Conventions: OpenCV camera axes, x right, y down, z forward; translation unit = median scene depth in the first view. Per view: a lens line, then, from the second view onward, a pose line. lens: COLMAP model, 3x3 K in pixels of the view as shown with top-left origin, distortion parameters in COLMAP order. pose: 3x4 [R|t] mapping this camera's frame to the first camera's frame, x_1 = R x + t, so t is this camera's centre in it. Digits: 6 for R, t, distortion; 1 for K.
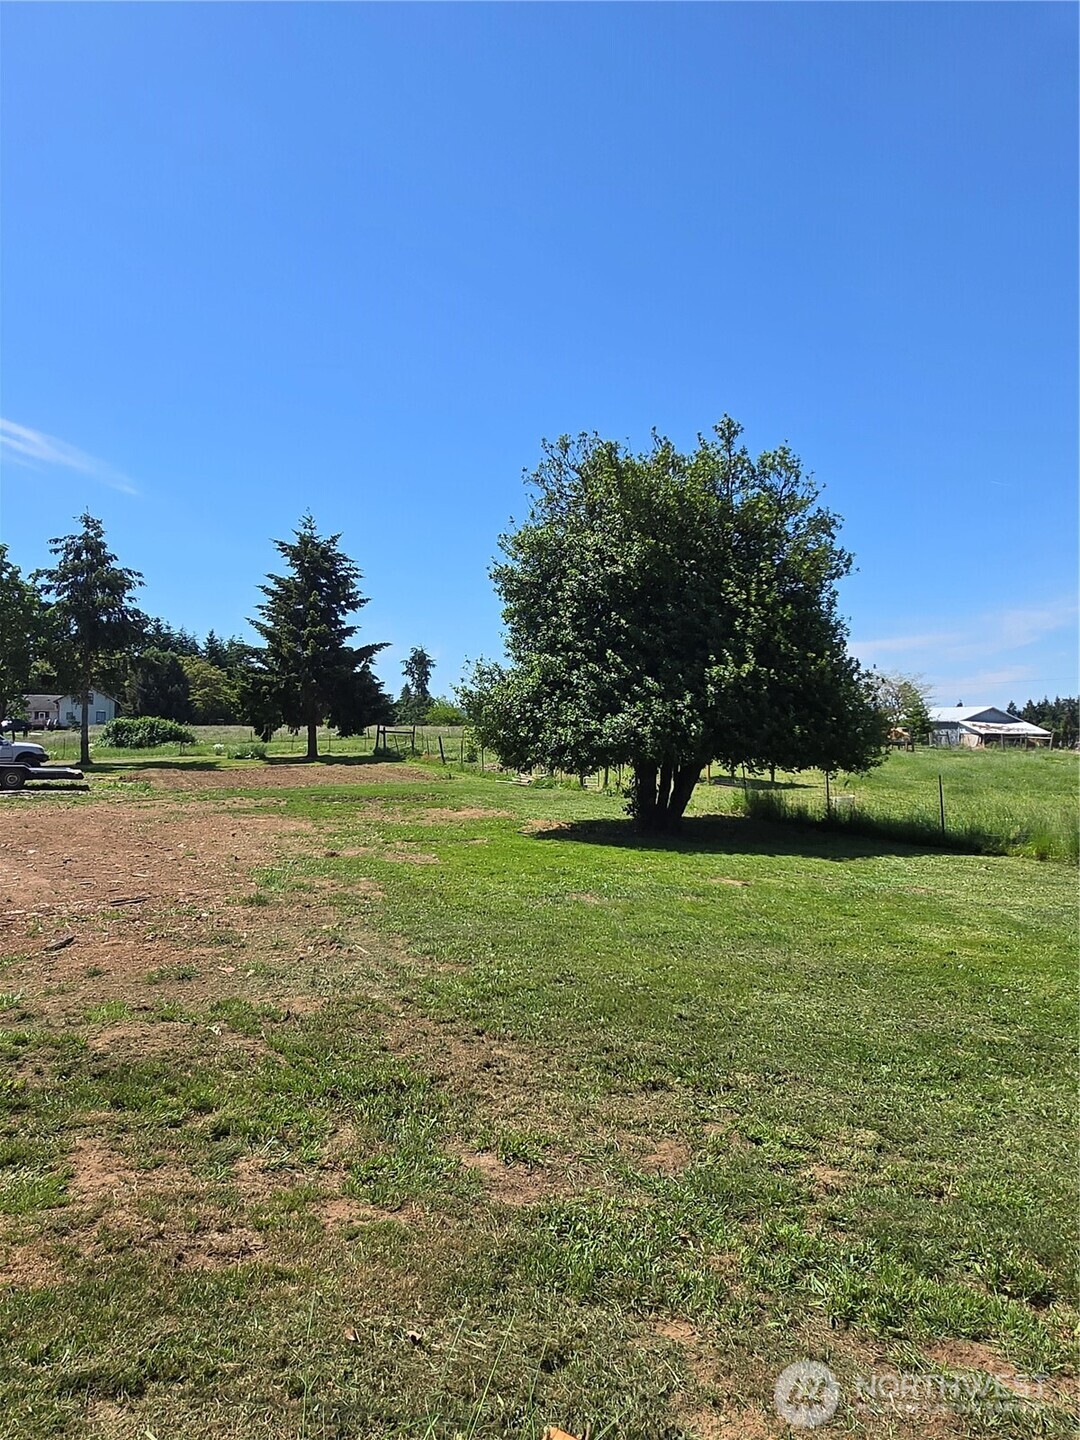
lens RADIAL K [[565.6, 0, 537.1], [0, 565.6, 724.8], [0, 0, 1]] dist [0.000483, -0.000051]
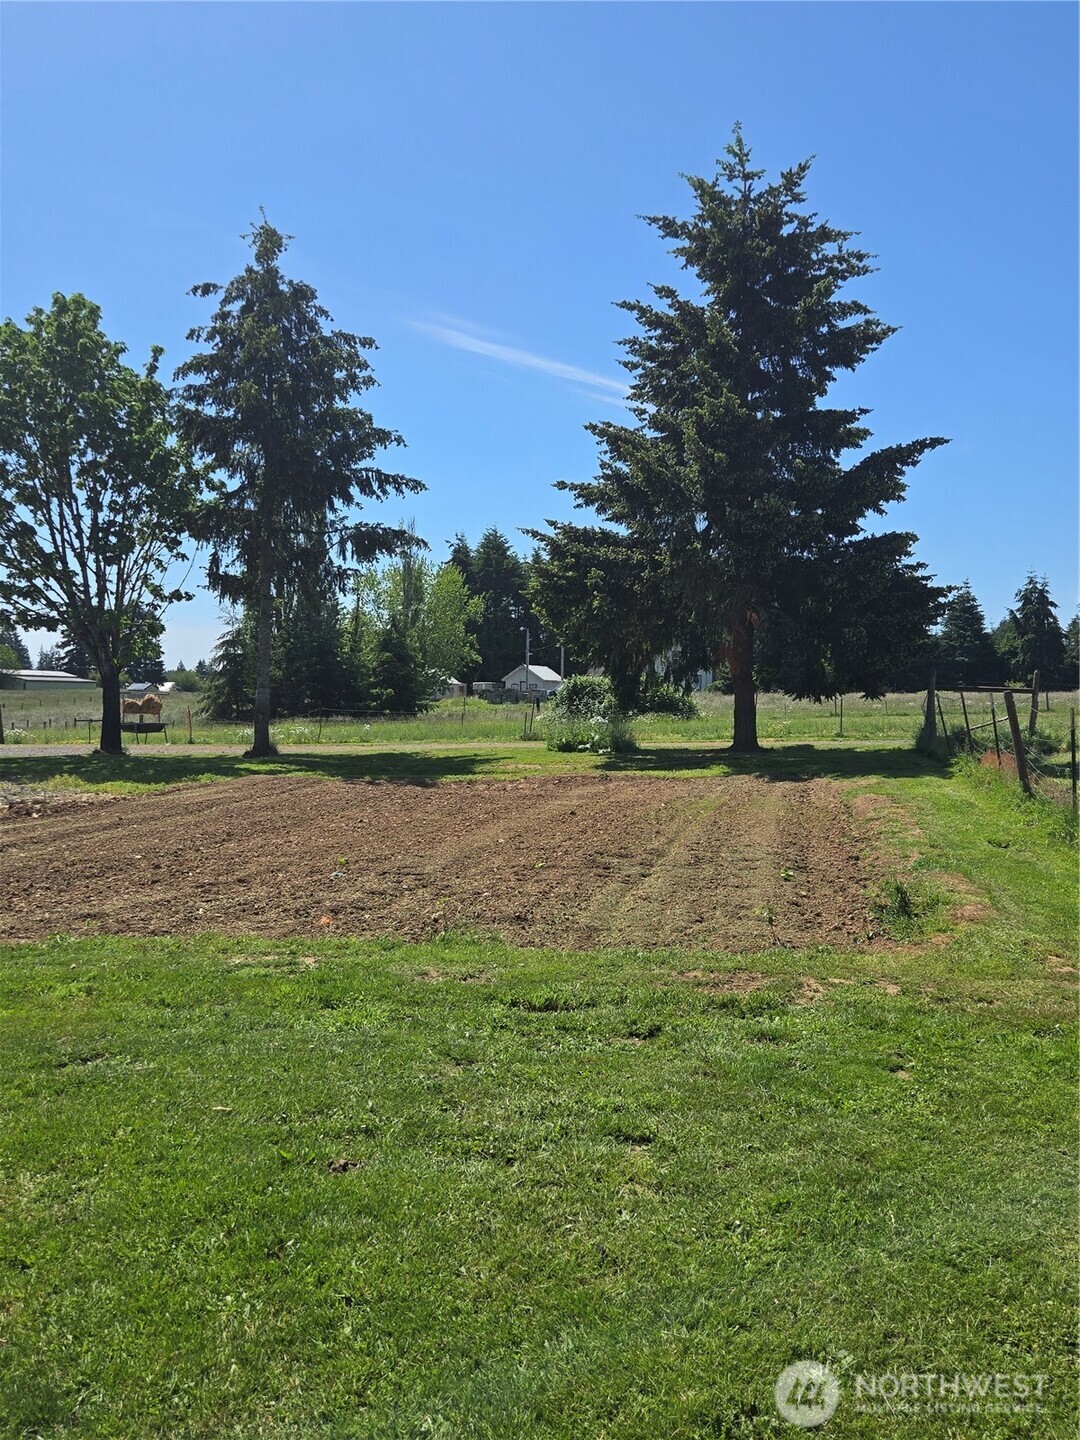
lens RADIAL K [[999.7, 0, 543.3], [0, 999.7, 716.6], [0, 0, 1]] dist [0.086187, -0.079151]
pose [[0.771406, 0.015437, -0.636157, -0.046158], [0.003418, 0.999591, 0.028401, 0.012015], [0.636335, -0.024083, 0.771037, 0.346328]]
